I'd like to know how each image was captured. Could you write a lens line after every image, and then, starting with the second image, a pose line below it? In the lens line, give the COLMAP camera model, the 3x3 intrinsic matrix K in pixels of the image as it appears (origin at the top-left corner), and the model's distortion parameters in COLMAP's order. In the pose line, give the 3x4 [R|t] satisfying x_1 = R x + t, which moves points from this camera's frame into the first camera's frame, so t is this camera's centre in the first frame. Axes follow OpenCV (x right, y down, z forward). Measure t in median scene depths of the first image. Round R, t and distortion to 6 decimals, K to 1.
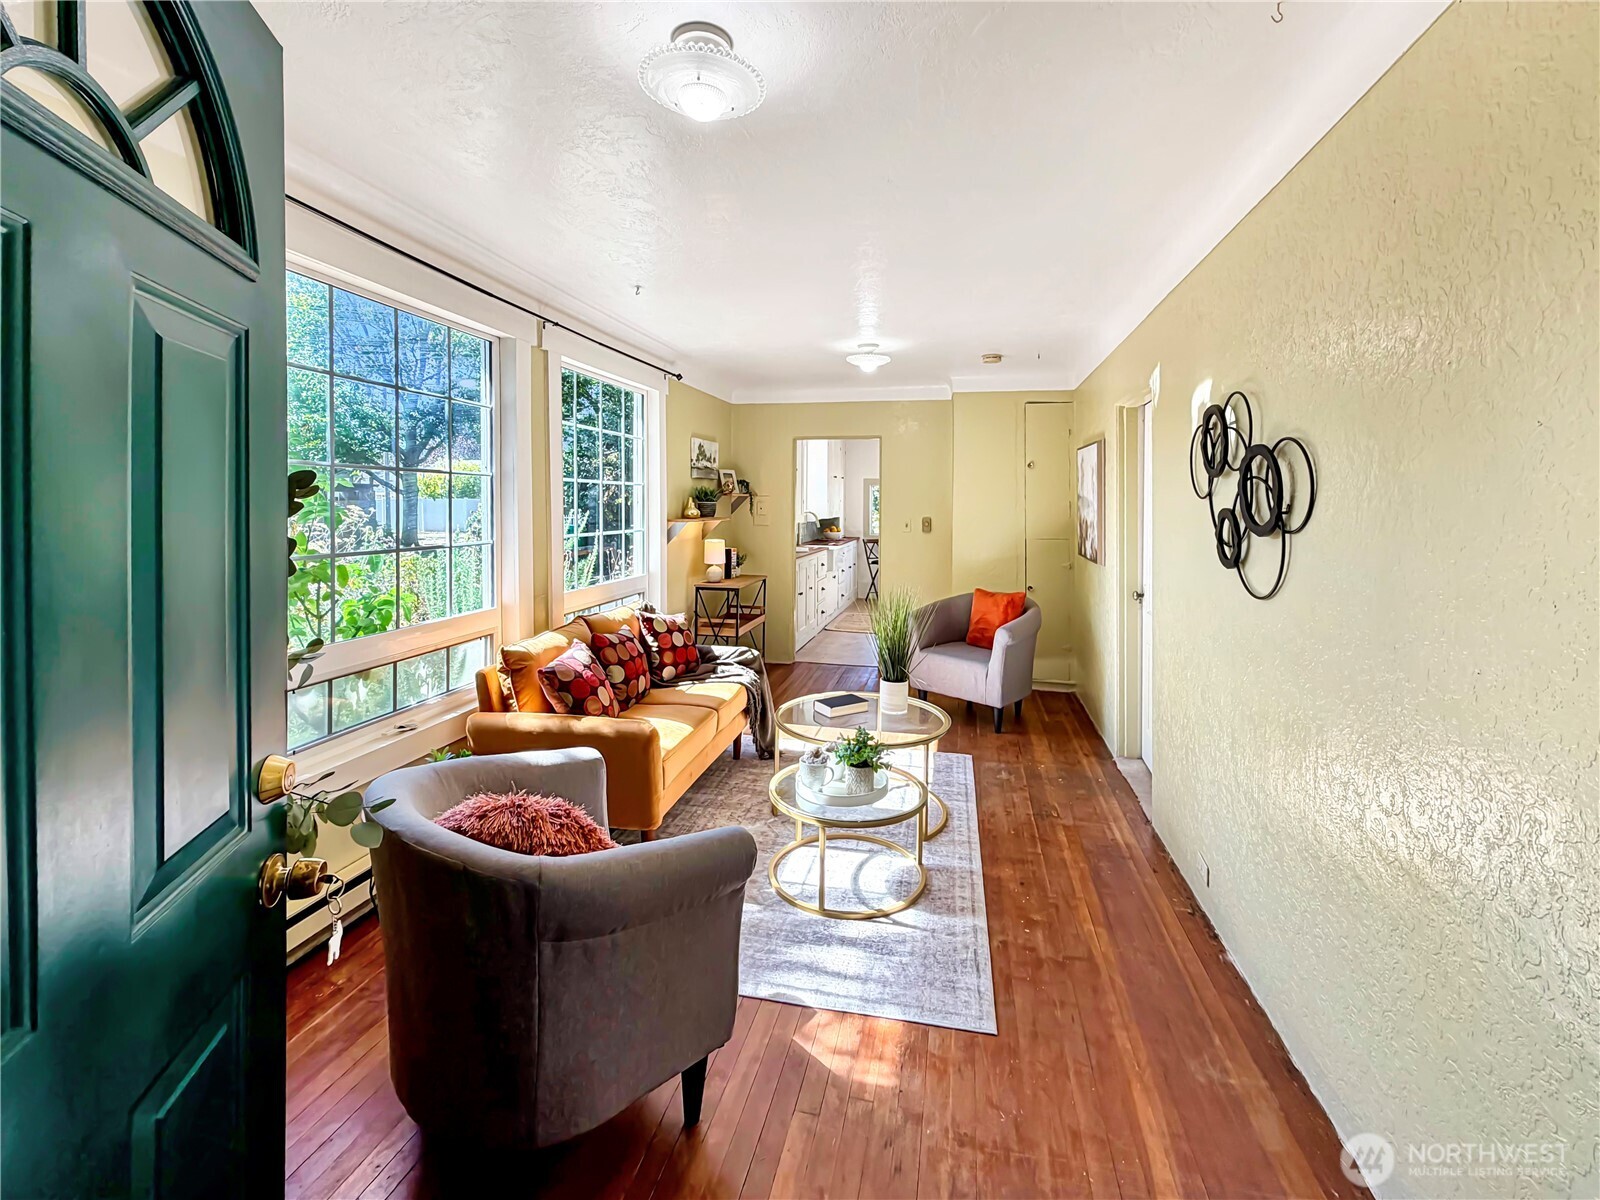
lens RADIAL K [[684.0, 0, 791.4], [0, 684.0, 633.9], [0, 0, 1]] dist [-0.000579, -0.000048]
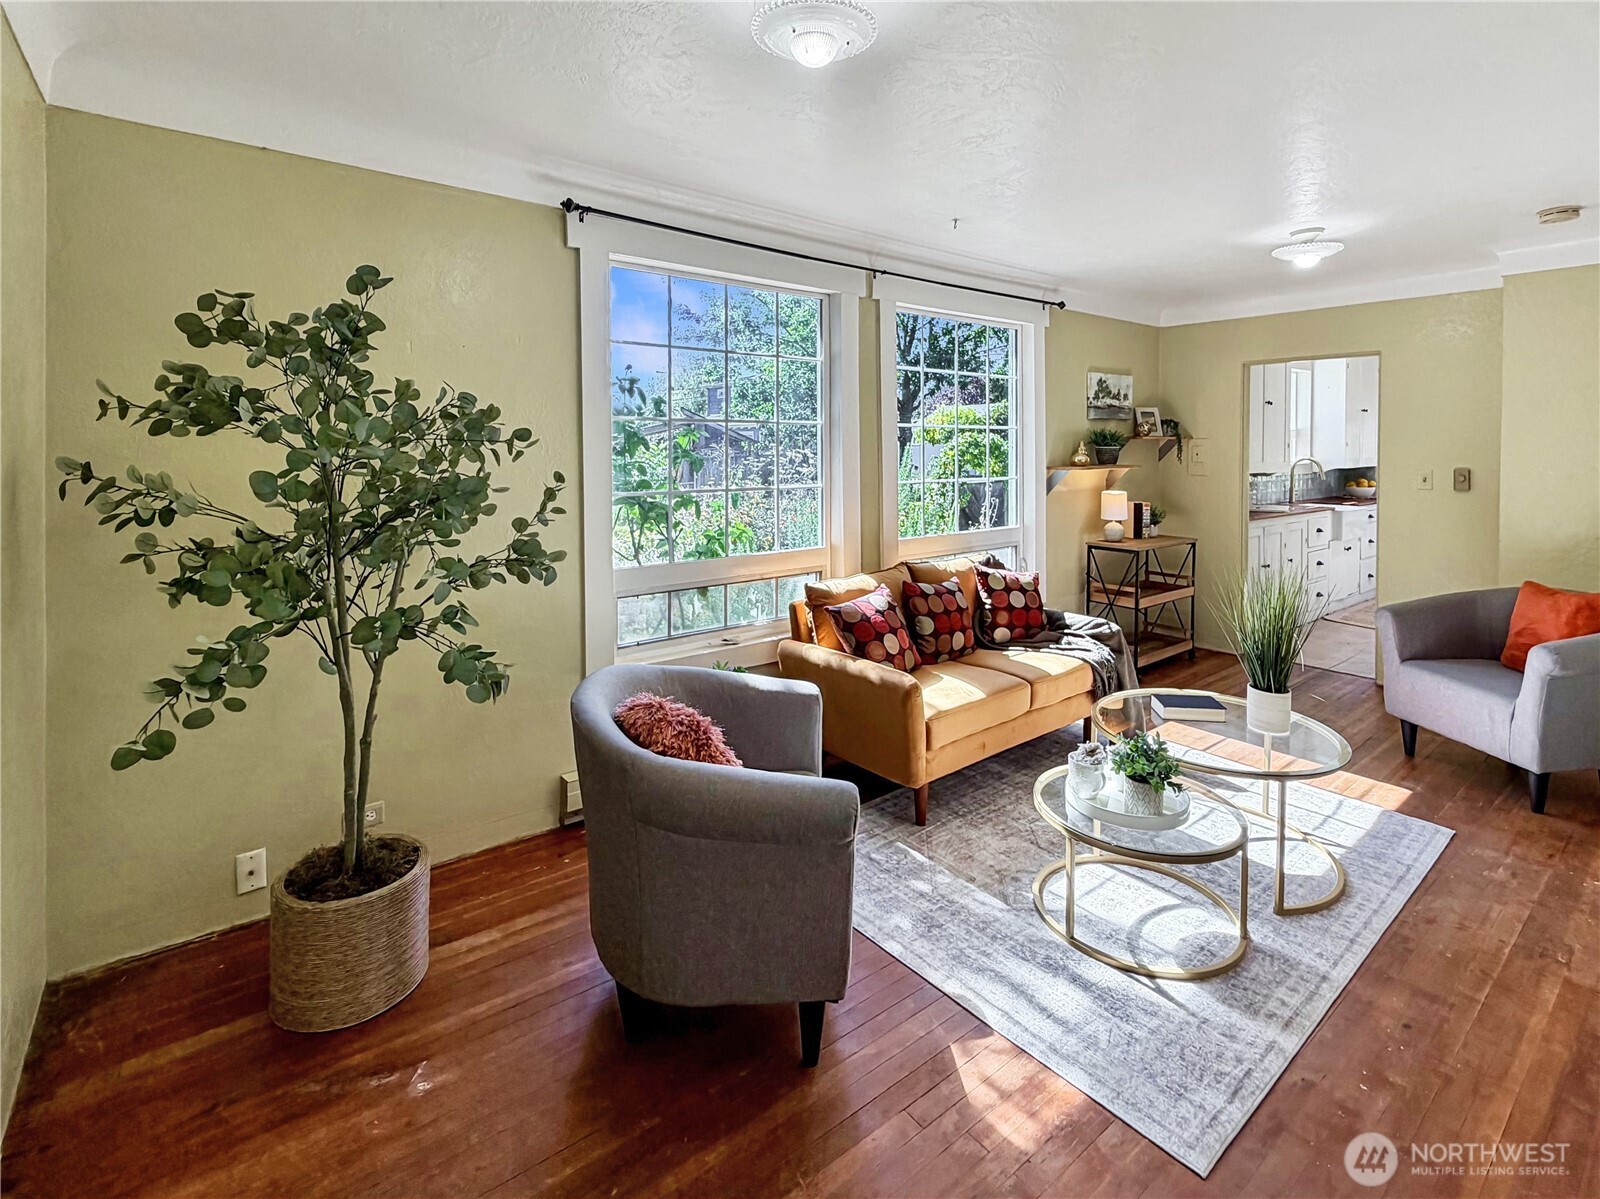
lens RADIAL K [[738.3, 0, 800.0], [0, 738.3, 599.5], [0, 0, 1]] dist [-0.000275, -0.000263]
pose [[0.779414, 0.122071, -0.614502, 0.224757], [-0.113493, 0.992117, 0.053133, -0.012063], [0.616144, 0.028329, 0.787124, 0.057434]]
